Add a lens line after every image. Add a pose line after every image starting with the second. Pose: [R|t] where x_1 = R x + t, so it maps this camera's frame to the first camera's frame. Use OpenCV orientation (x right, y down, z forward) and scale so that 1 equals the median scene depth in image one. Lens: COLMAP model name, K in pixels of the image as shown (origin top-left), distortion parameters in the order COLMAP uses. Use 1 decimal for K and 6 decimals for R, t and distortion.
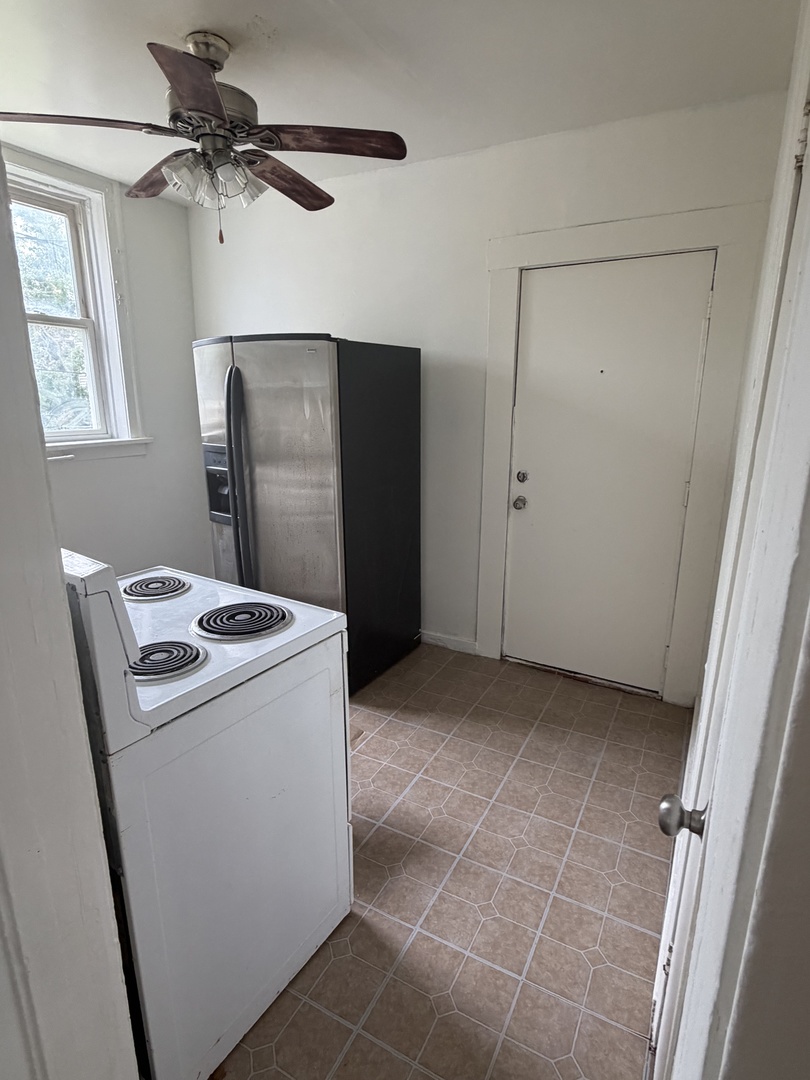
lens RADIAL K [[582.2, 0, 407.4], [0, 582.2, 537.4], [0, 0, 1]] dist [0.002428, -0.000393]
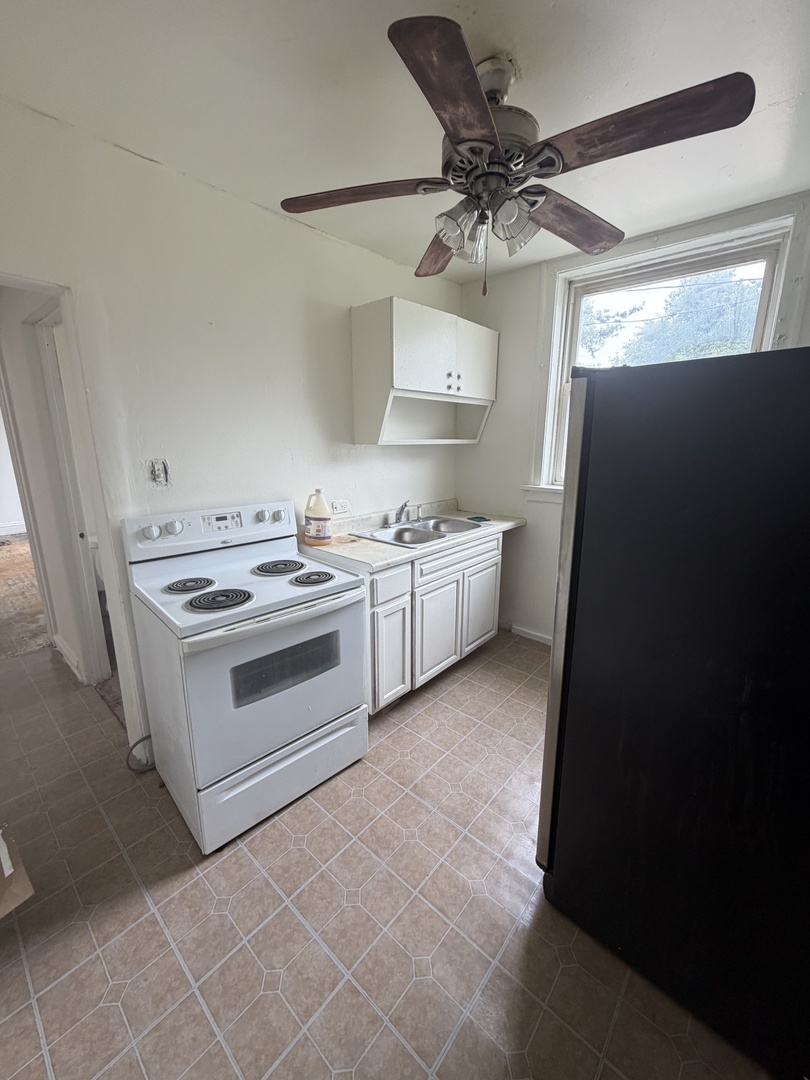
lens RADIAL K [[429.2, 0, 409.0], [0, 429.2, 536.3], [0, 0, 1]] dist [0.001751, 0.000414]
pose [[-0.224721, 0.215336, -0.950332, 0.442090], [-0.239945, 0.933017, 0.268151, -0.302435], [0.944419, 0.288287, -0.158000, 1.105424]]
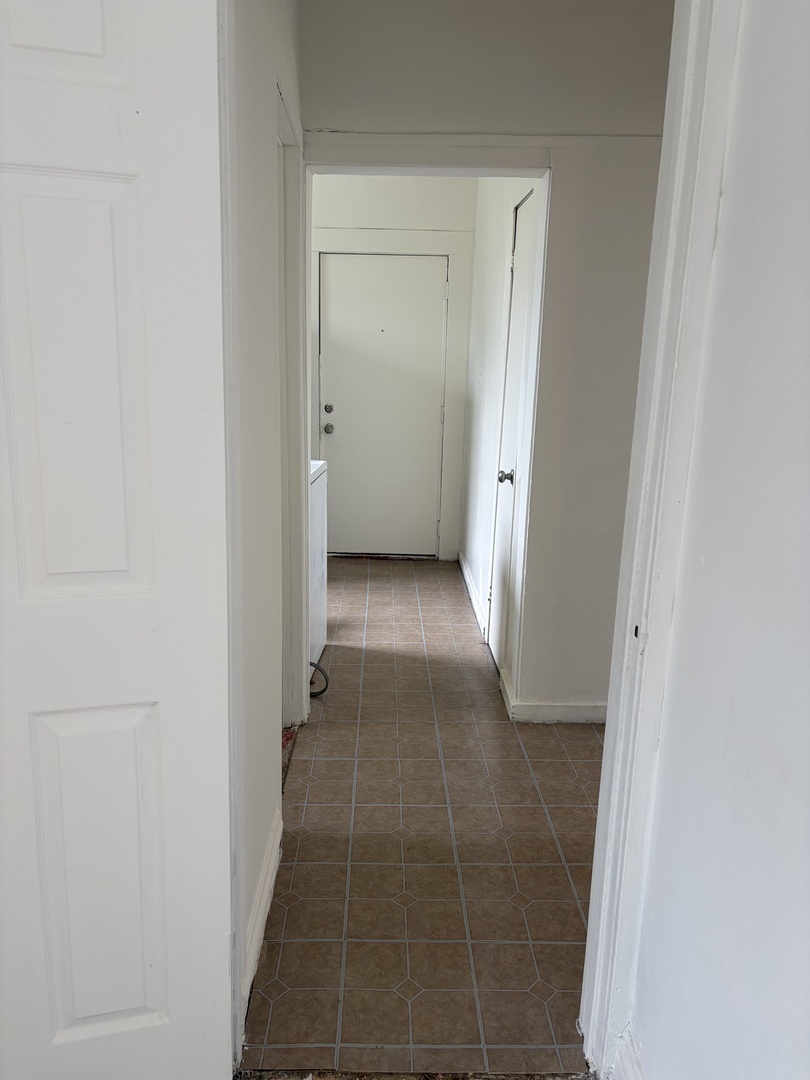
lens RADIAL K [[816.3, 0, 404.4], [0, 816.3, 543.5], [0, 0, 1]] dist [0.039161, -0.032498]
pose [[0.870002, -0.097401, 0.483332, -0.841067], [0.098907, 0.994844, 0.022448, 0.254877], [-0.483026, 0.028275, 0.875149, -1.008658]]
